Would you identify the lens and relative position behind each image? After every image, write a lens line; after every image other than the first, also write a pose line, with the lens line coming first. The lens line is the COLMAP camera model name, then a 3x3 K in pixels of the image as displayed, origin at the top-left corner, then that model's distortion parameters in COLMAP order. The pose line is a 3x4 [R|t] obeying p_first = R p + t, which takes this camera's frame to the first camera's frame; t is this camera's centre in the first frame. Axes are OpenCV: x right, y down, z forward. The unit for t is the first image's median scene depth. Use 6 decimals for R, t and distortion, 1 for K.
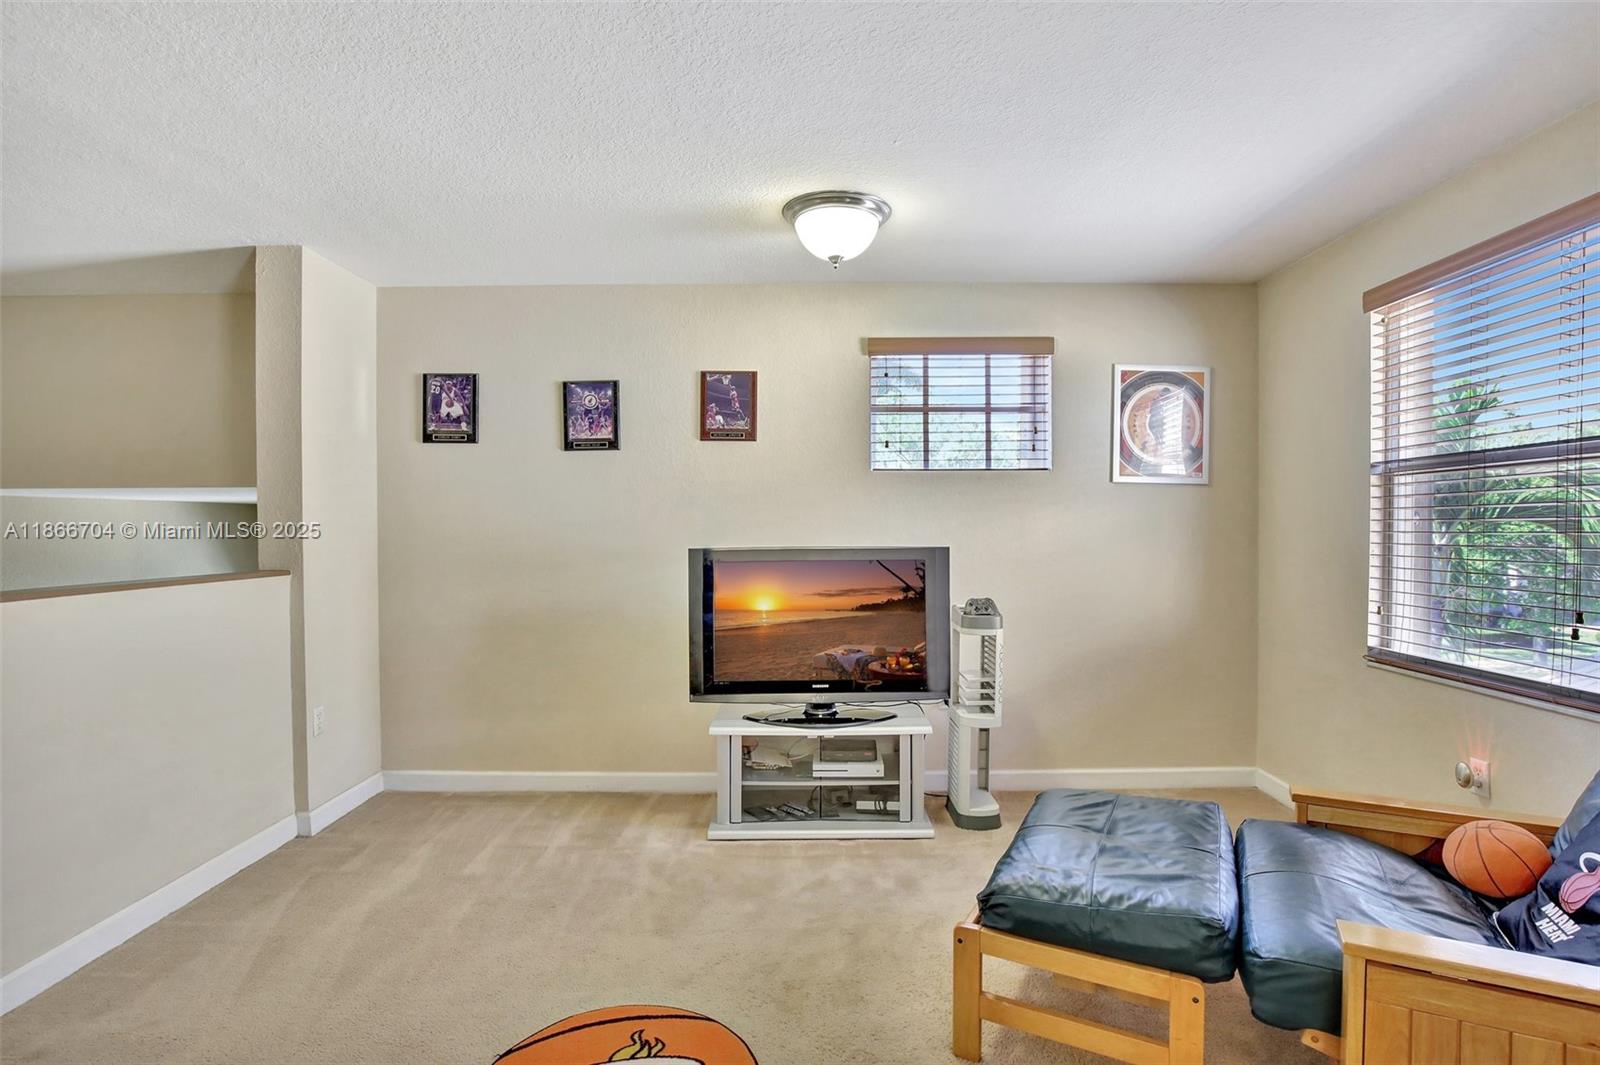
lens RADIAL K [[771.1, 0, 811.8], [0, 771.1, 517.0], [0, 0, 1]] dist [-0.015993, 0.000581]
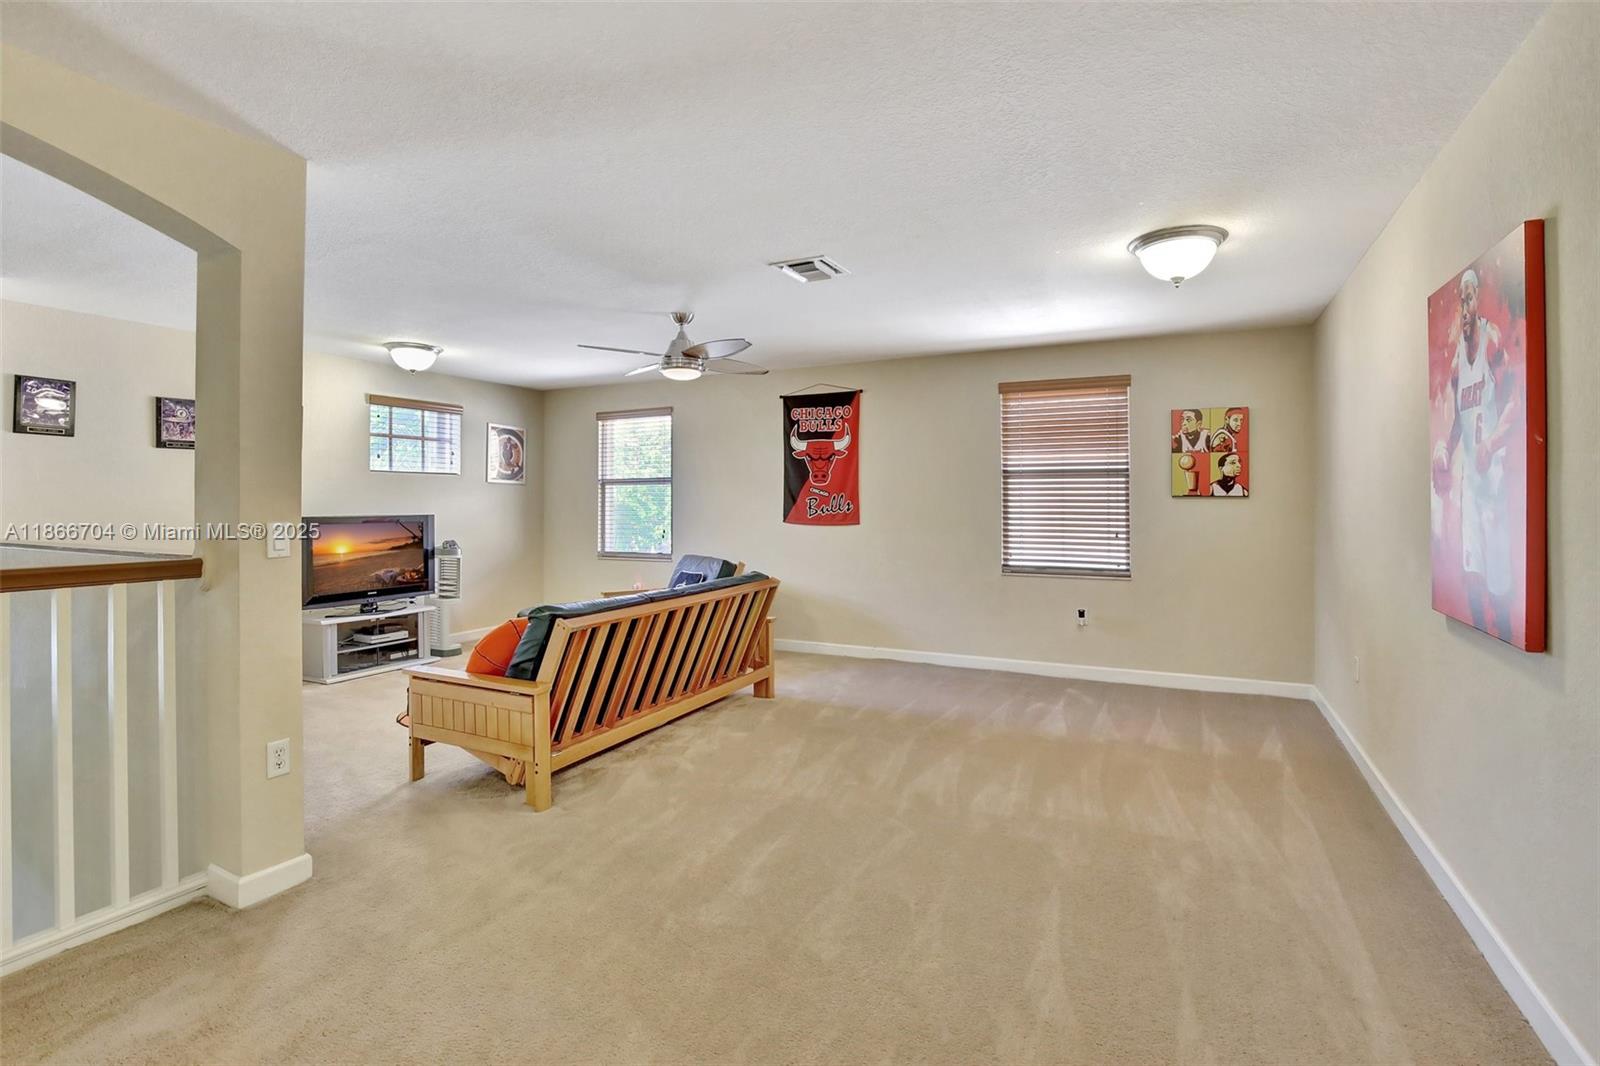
lens RADIAL K [[771.1, 0, 811.8], [0, 771.1, 517.5], [0, 0, 1]] dist [-0.015993, 0.000581]
pose [[0.431646, -0.014524, 0.901926, -1.055877], [-0.009330, 0.999745, 0.020564, -0.002331], [-0.901995, -0.017291, 0.431400, -0.625050]]
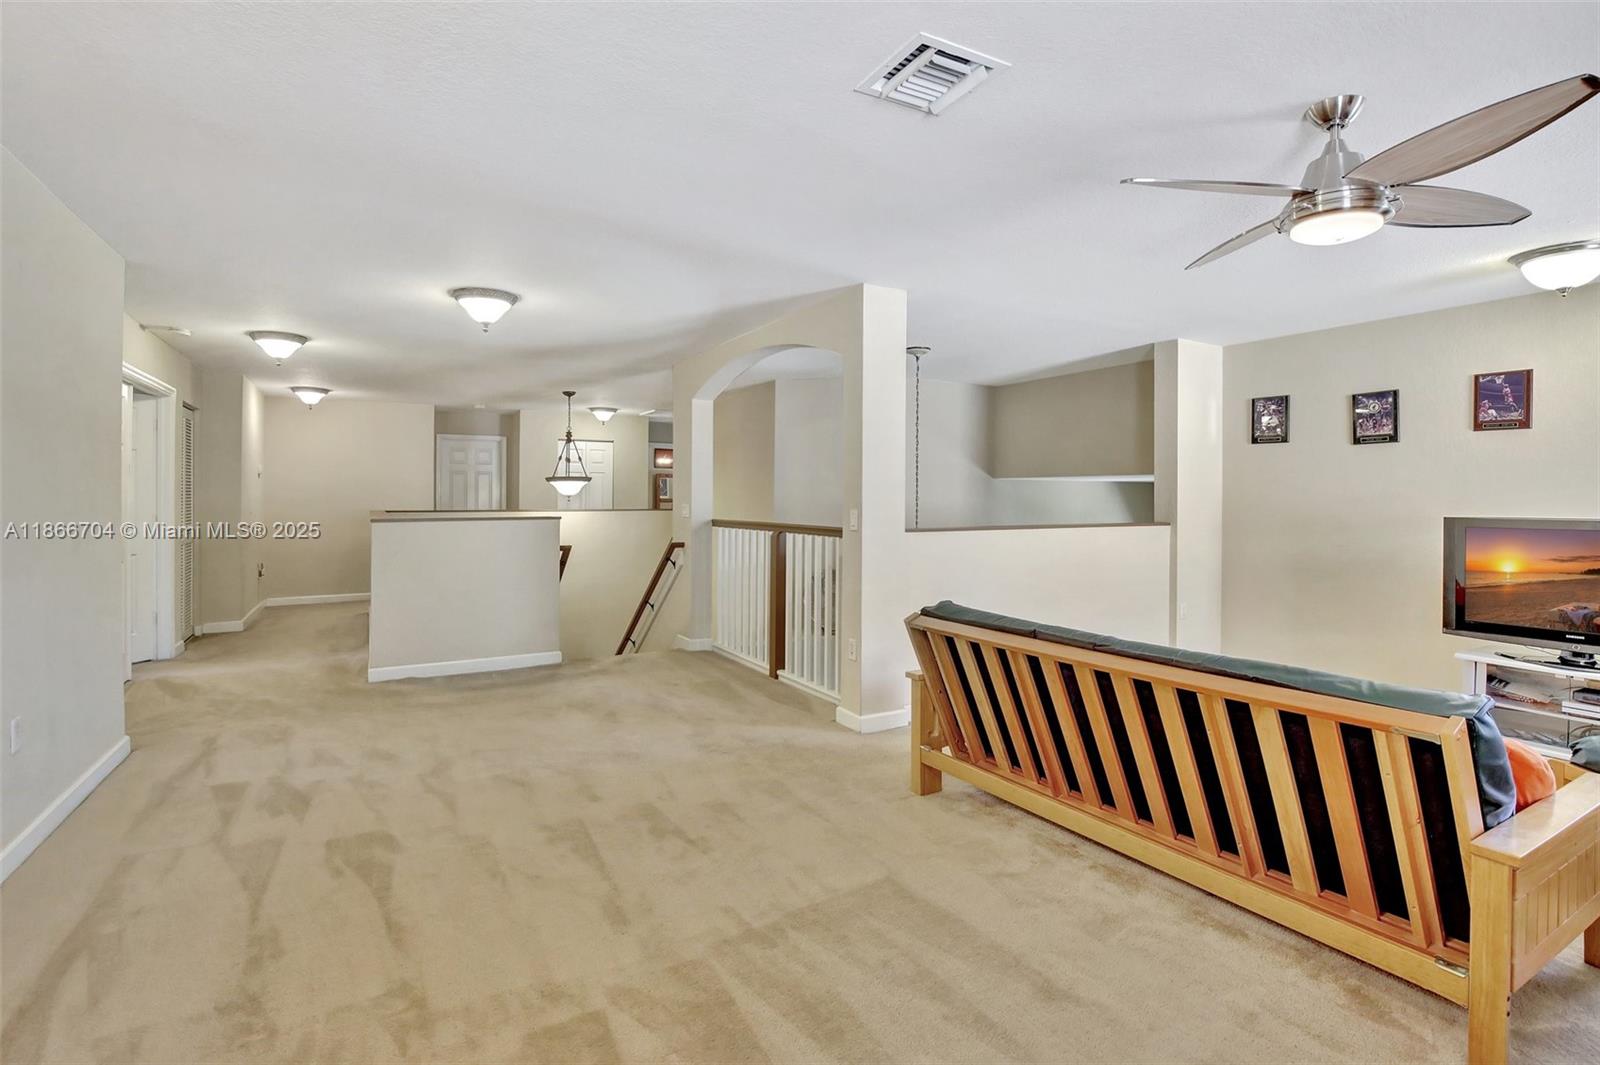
lens RADIAL K [[771.1, 0, 811.8], [0, 771.1, 517.0], [0, 0, 1]] dist [-0.015993, 0.000581]
pose [[0.501745, 0.026887, -0.864598, 0.385534], [0.005329, 0.999402, 0.034172, -0.009217], [0.864999, -0.021753, 0.501302, -0.535126]]
